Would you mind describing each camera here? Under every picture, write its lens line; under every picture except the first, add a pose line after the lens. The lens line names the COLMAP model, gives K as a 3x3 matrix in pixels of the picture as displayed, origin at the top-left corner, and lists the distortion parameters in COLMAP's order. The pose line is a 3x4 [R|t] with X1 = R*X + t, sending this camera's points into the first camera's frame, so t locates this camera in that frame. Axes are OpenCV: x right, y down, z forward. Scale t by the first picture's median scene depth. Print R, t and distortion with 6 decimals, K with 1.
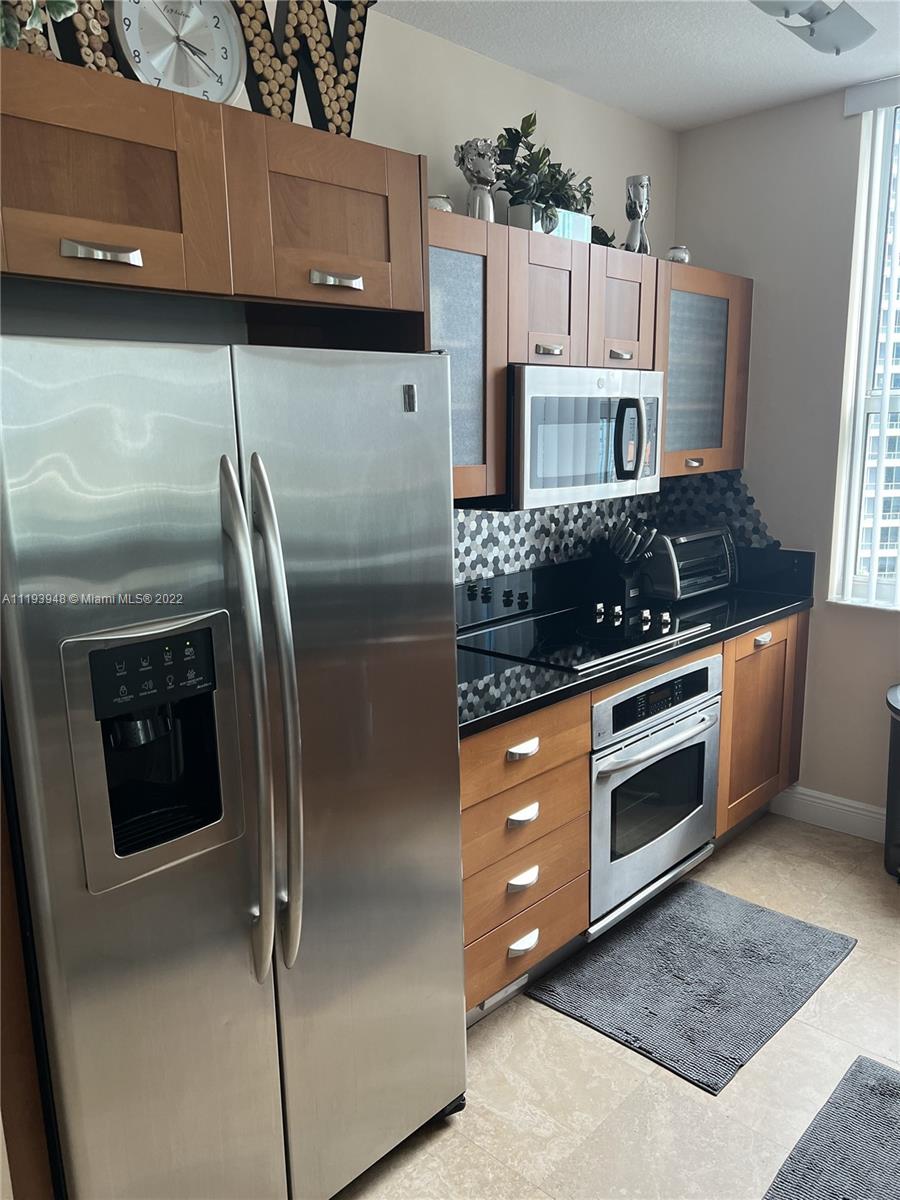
lens RADIAL K [[907.3, 0, 450.0], [0, 907.3, 600.0], [0, 0, 1]] dist [0.110760, -0.129197]
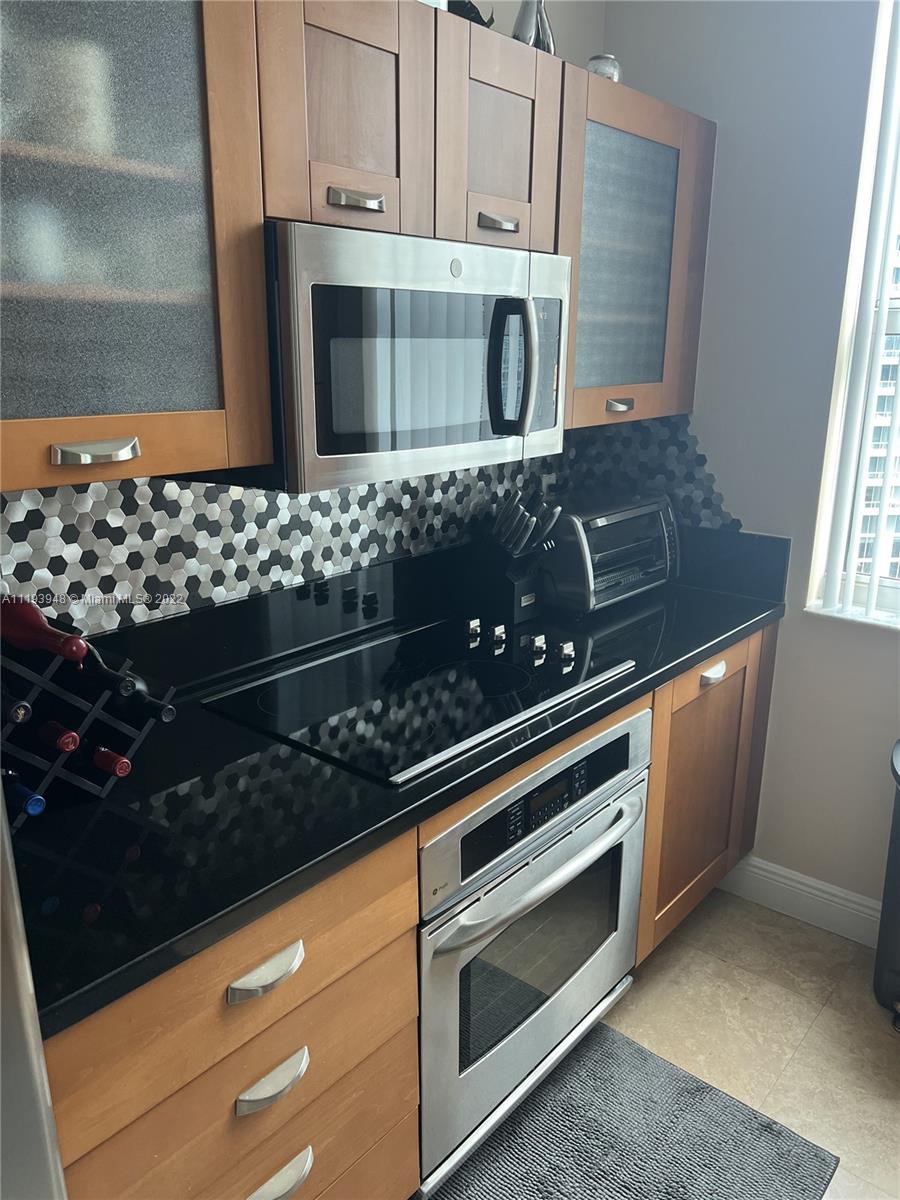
lens RADIAL K [[907.3, 0, 450.0], [0, 907.3, 600.0], [0, 0, 1]] dist [0.110760, -0.129197]
pose [[0.998321, 0.004453, 0.057746, 0.109813], [-0.009229, 0.996530, 0.082718, -0.065370], [-0.057177, -0.083112, 0.994899, 0.348592]]
